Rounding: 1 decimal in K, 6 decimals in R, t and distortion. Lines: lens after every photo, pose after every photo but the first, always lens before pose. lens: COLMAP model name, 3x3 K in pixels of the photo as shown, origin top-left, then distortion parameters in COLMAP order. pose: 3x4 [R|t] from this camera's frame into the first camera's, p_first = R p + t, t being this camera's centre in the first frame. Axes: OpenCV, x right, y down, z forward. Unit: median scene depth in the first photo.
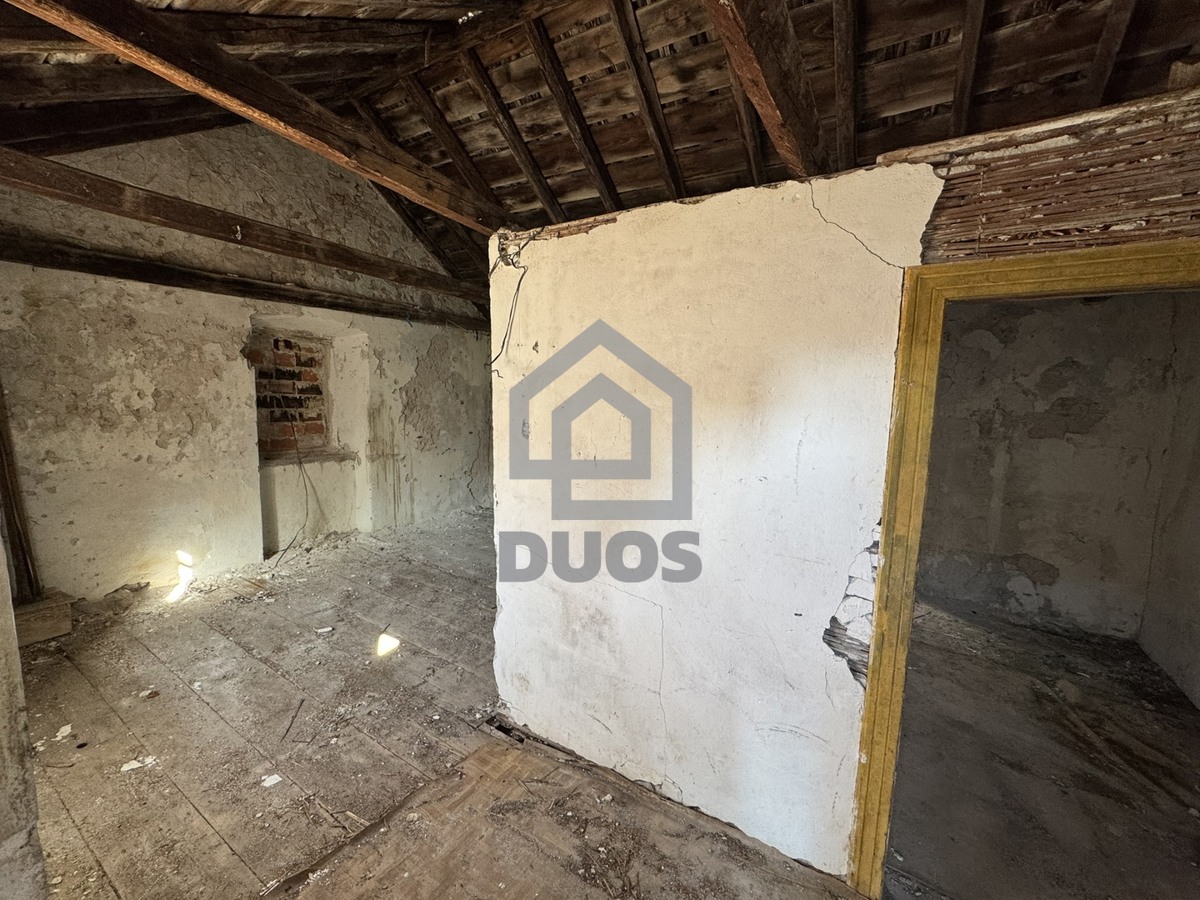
lens RADIAL K [[479.0, 0, 600.0], [0, 479.0, 450.0], [0, 0, 1]] dist [-0.001218, -0.000589]
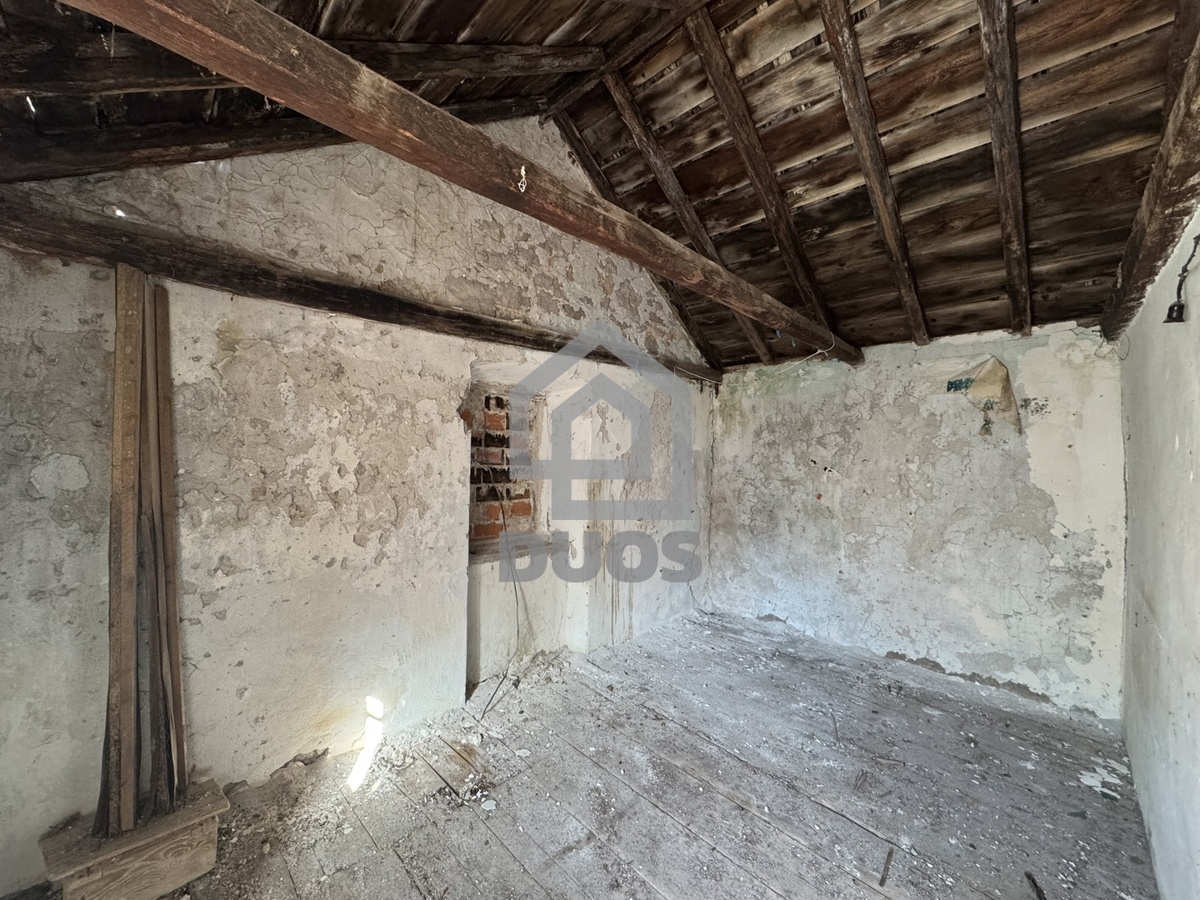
lens RADIAL K [[479.0, 0, 600.0], [0, 479.0, 450.0], [0, 0, 1]] dist [-0.001218, -0.000589]
pose [[0.967668, -0.017799, -0.251599, -0.361112], [-0.015228, 0.991565, -0.128712, -0.054125], [0.251768, 0.128382, 0.959235, 0.362032]]
